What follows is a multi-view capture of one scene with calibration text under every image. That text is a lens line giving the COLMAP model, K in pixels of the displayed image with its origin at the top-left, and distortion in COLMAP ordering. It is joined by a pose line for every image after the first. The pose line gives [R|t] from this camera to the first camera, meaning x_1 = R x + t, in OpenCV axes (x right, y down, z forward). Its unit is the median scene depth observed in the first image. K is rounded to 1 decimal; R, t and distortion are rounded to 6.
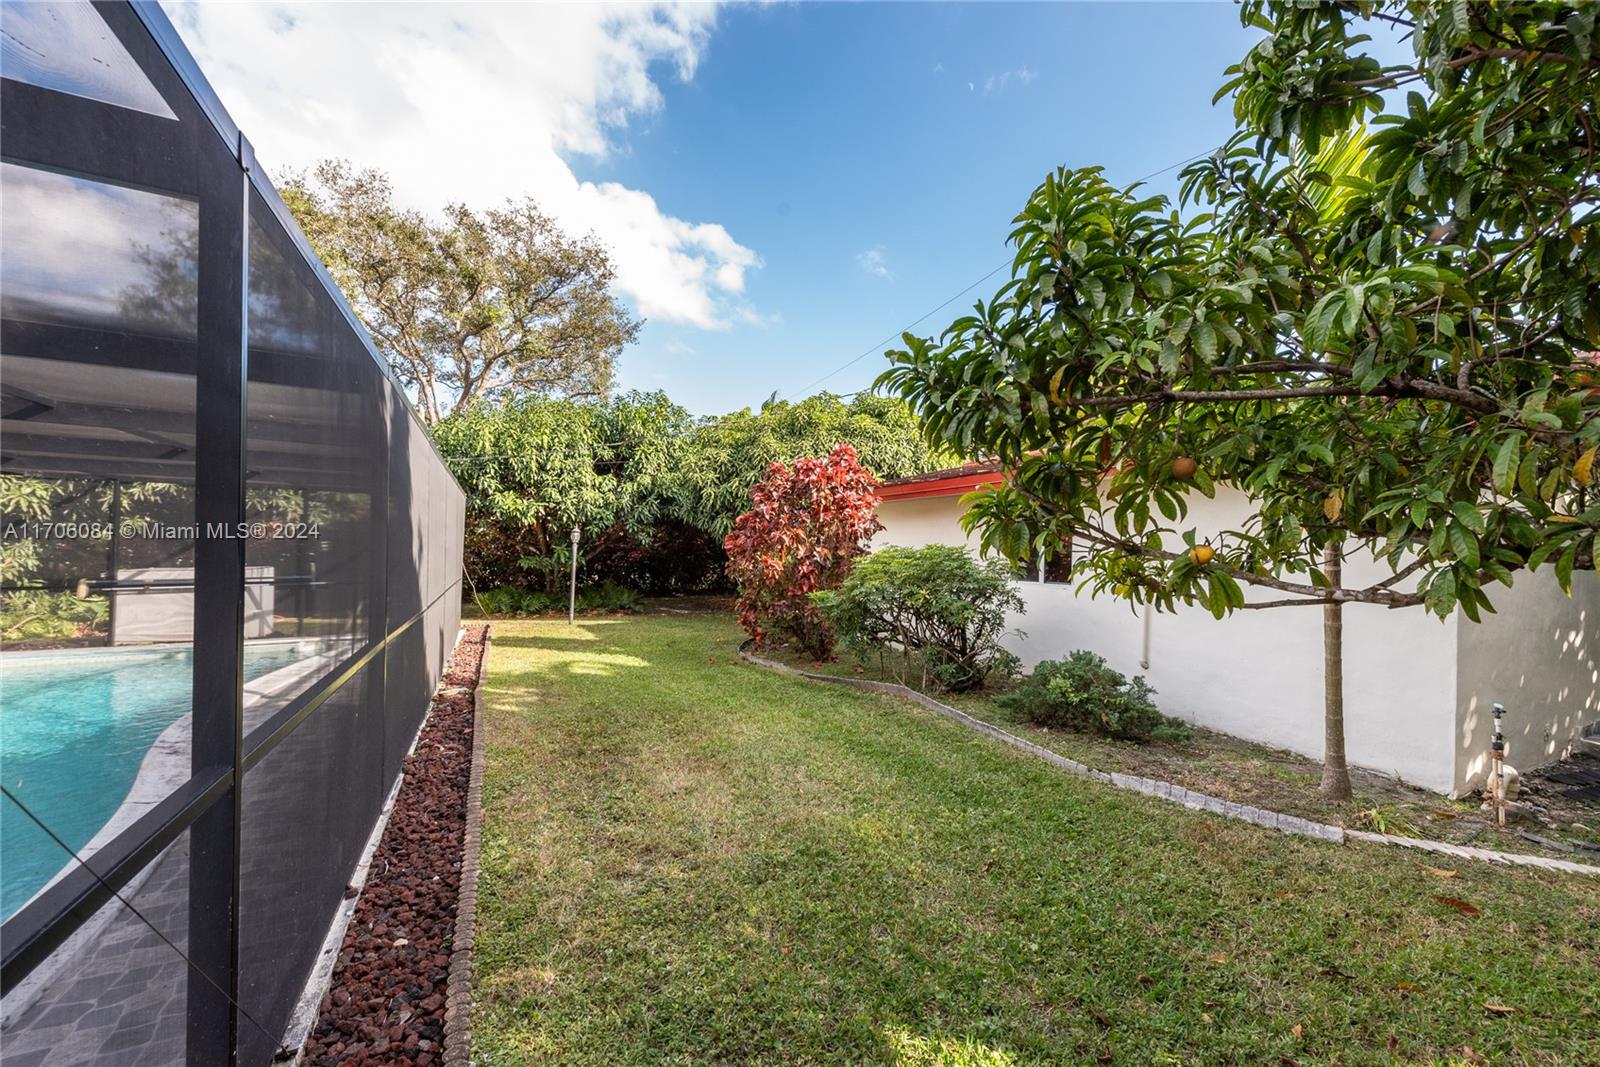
lens RADIAL K [[629.8, 0, 800.0], [0, 629.8, 533.5], [0, 0, 1]] dist [0.018078, -0.006225]
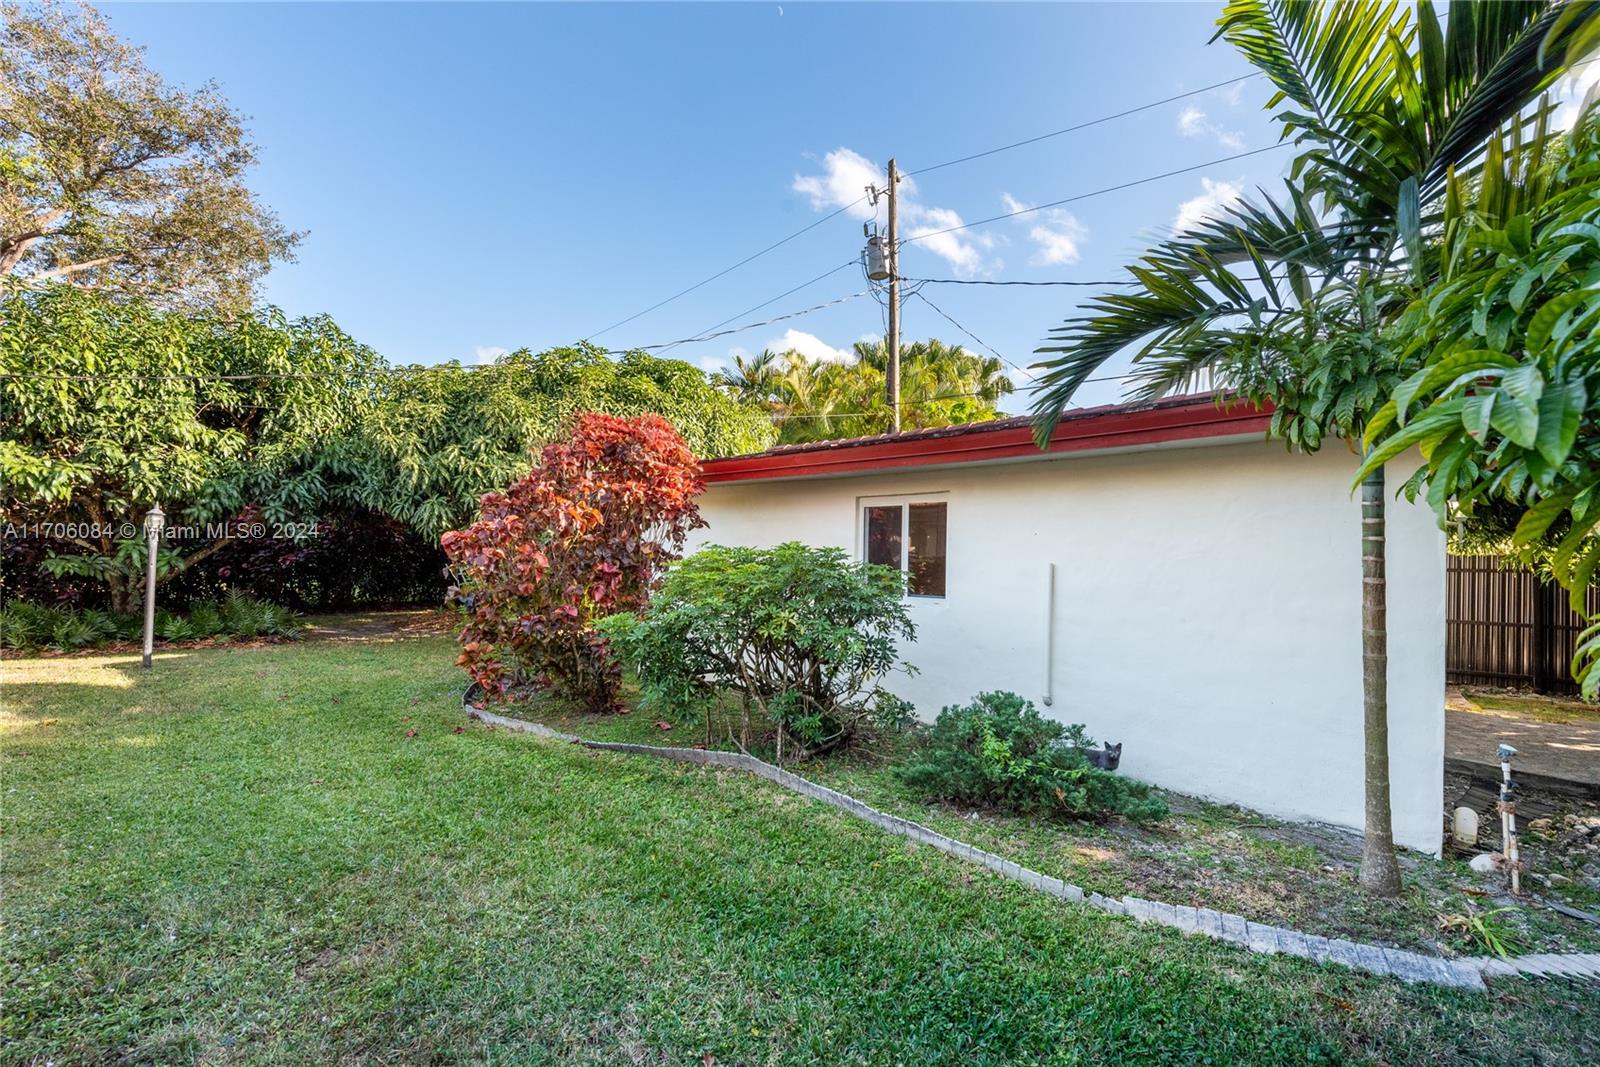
lens RADIAL K [[634.4, 0, 790.8], [0, 634.4, 576.7], [0, 0, 1]] dist [0.011573, -0.000237]
pose [[0.925267, 0.001580, 0.379314, -0.035853], [-0.023864, 0.998253, 0.054054, 0.013656], [-0.378566, -0.059067, 0.923688, 0.292075]]
